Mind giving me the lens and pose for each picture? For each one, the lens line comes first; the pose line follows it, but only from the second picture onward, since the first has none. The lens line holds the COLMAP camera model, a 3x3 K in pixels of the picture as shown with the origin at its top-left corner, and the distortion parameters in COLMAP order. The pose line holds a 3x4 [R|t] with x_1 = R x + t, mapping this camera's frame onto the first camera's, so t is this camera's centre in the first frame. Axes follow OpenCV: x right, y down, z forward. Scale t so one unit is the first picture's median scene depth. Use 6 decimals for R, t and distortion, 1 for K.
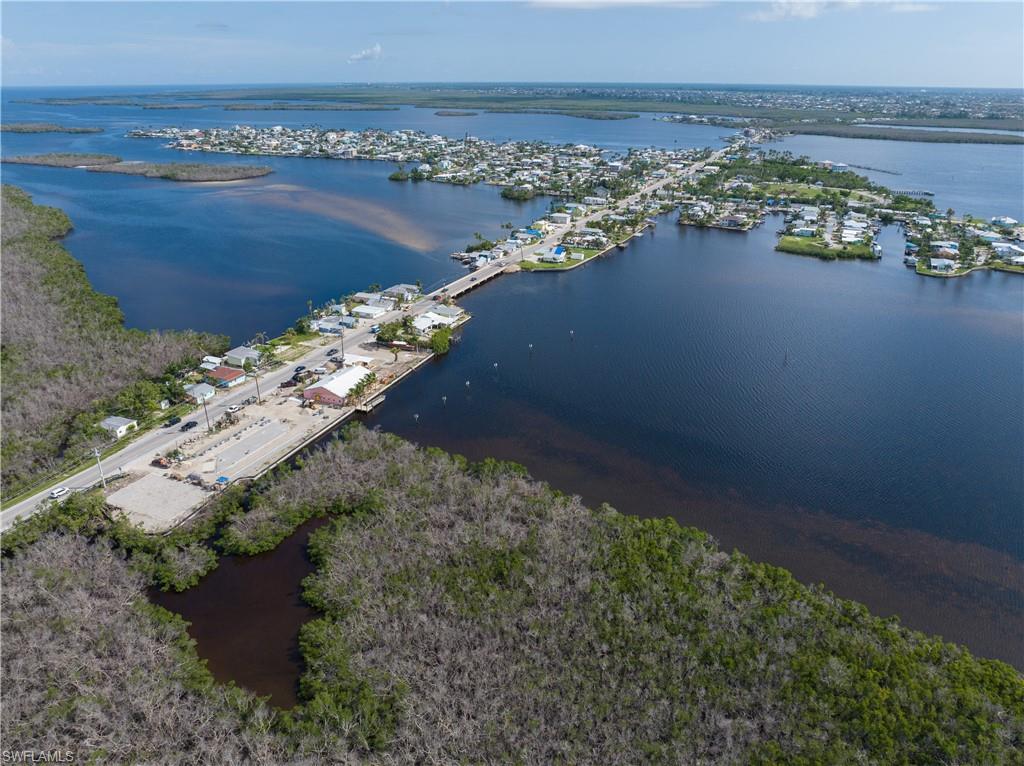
lens RADIAL K [[739.6, 0, 498.1], [0, 739.6, 383.2], [0, 0, 1]] dist [-0.035453, -0.003059]
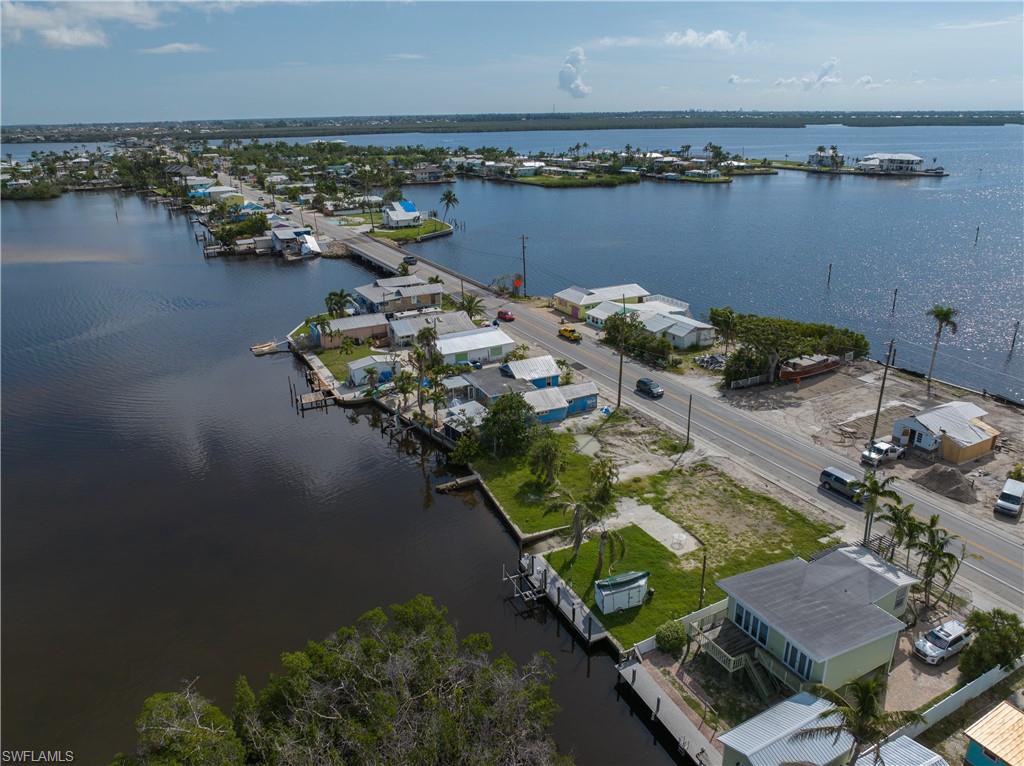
lens RADIAL K [[721.9, 0, 514.3], [0, 721.9, 381.0], [0, 0, 1]] dist [-0.034433, -0.000603]
pose [[0.589202, -0.289092, 0.754498, -0.421178], [0.319997, 0.940936, 0.110635, -0.112436], [-0.741918, 0.176251, 0.646910, 0.774796]]
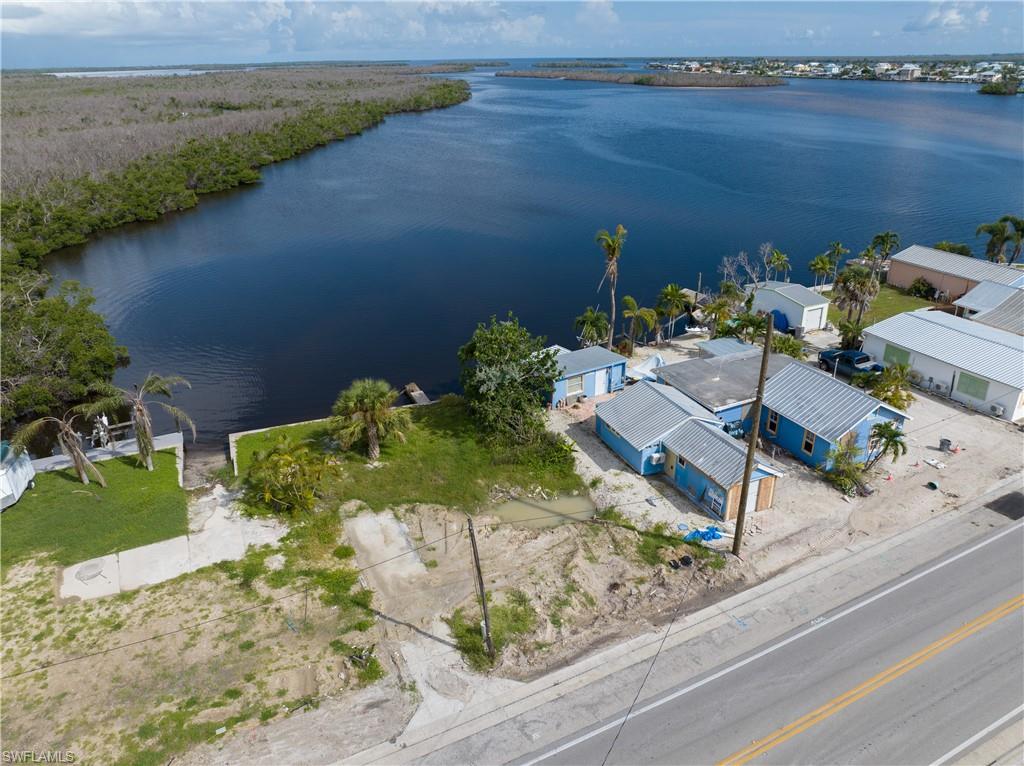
lens RADIAL K [[725.3, 0, 509.6], [0, 725.3, 379.8], [0, 0, 1]] dist [-0.050898, 0.019855]
pose [[0.788977, 0.244905, -0.563504, -0.167871], [-0.223045, 0.968726, 0.108728, -0.087567], [0.572509, 0.039903, 0.818927, 0.823697]]
